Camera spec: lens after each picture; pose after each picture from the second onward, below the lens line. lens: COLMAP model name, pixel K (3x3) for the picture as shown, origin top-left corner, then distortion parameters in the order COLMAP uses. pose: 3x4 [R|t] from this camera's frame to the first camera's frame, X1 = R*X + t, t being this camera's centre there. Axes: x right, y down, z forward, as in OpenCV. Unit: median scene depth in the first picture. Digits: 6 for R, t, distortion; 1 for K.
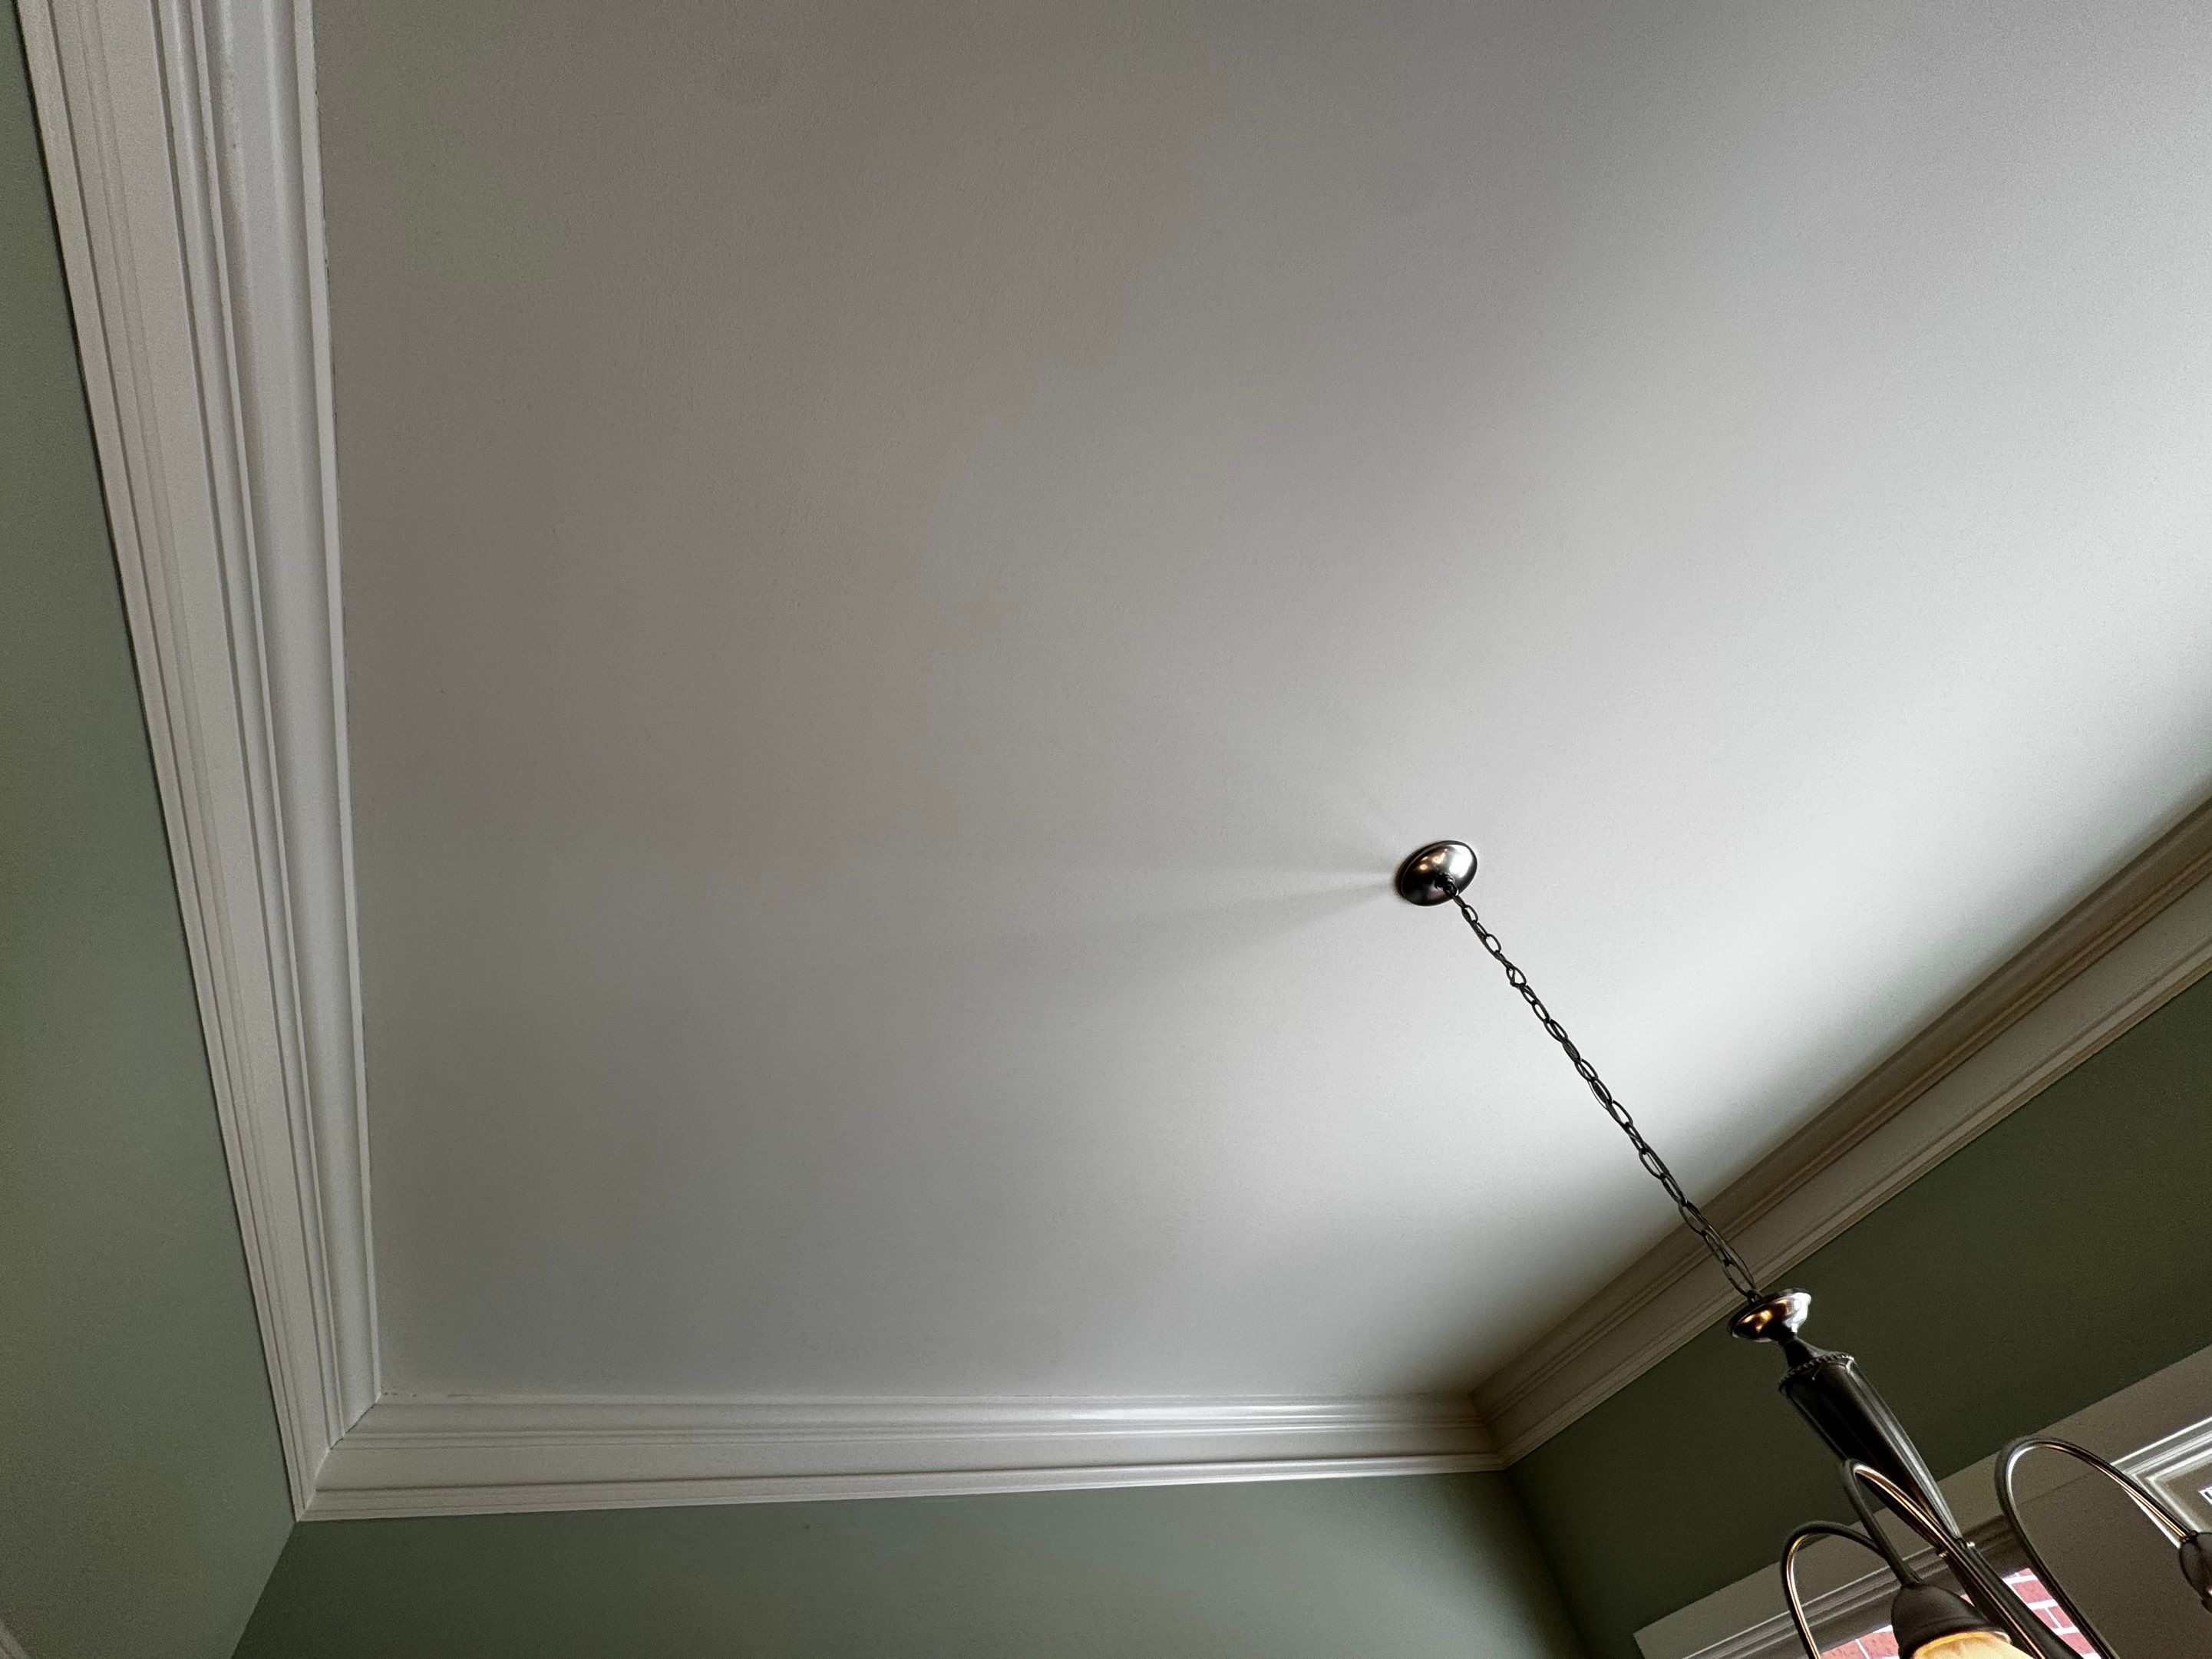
lens RADIAL K [[883.0, 0, 1108.1], [0, 883.0, 827.5], [0, 0, 1]] dist [-0.003396, 0.000304]
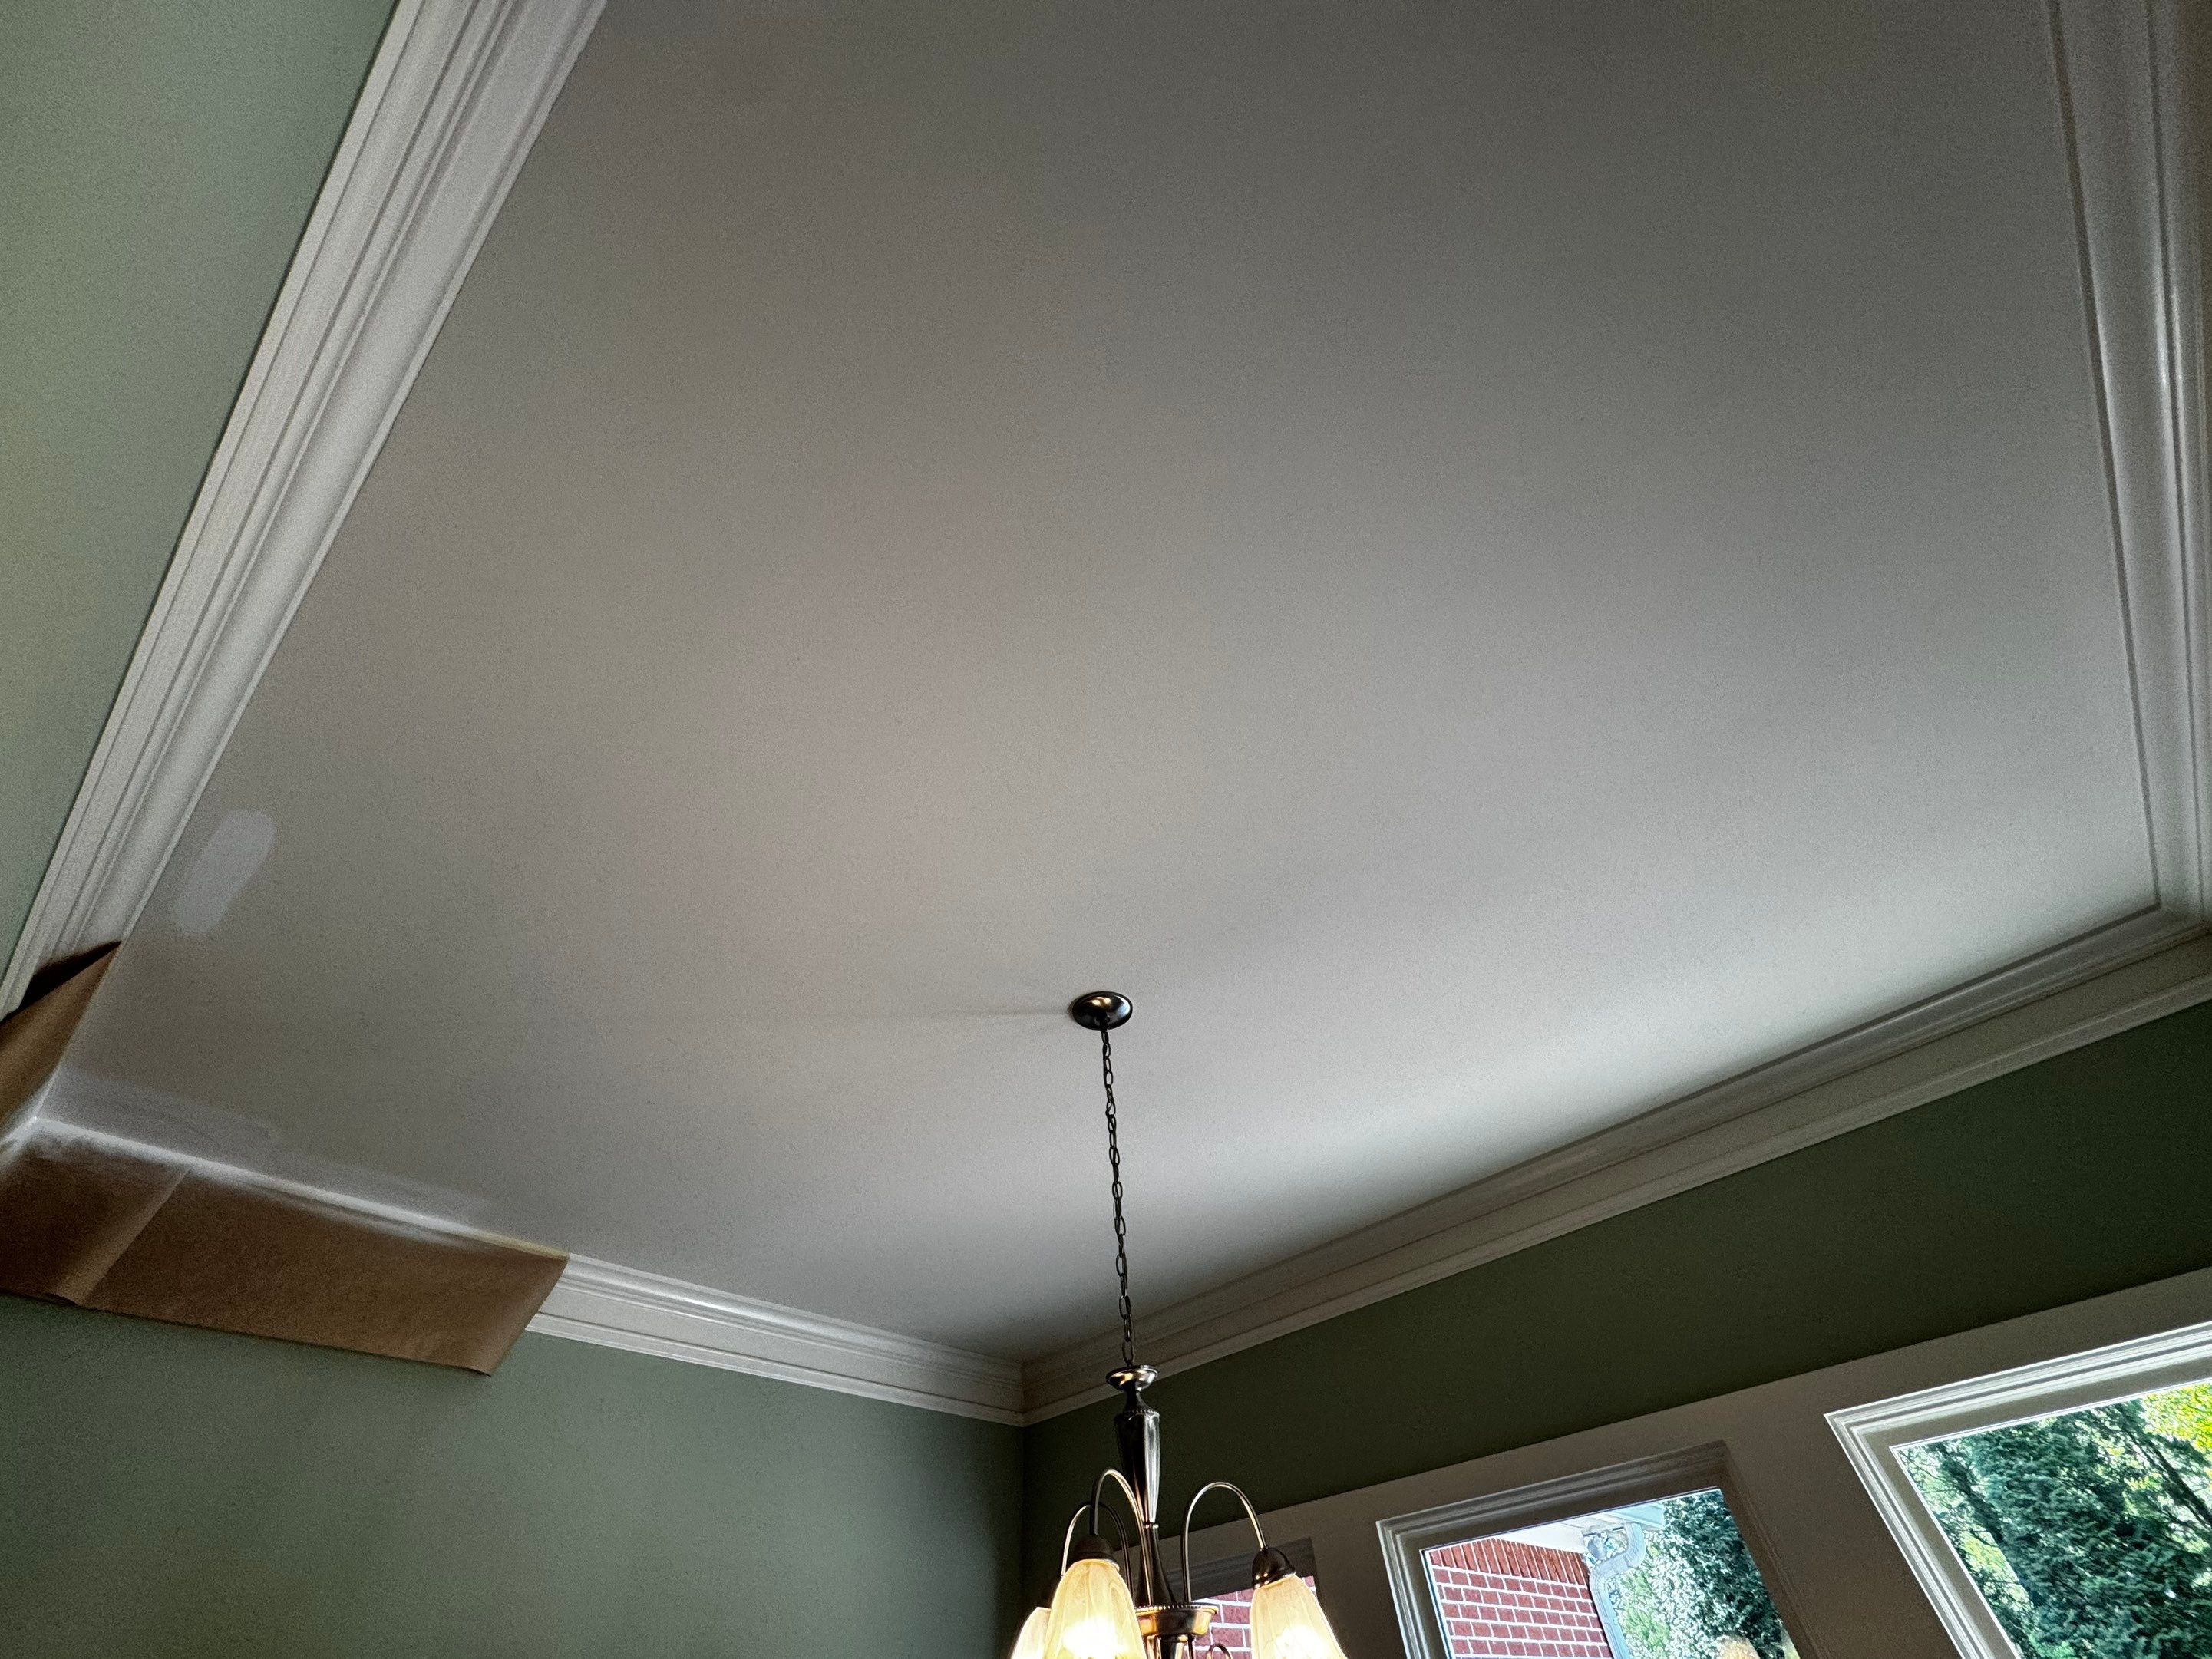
lens RADIAL K [[883.0, 0, 1108.1], [0, 883.0, 827.5], [0, 0, 1]] dist [-0.003396, 0.000304]
pose [[0.806447, 0.499827, 0.315938, -0.215997], [-0.516405, 0.855610, -0.035461, -0.167277], [-0.288044, -0.134554, 0.948117, -0.279617]]
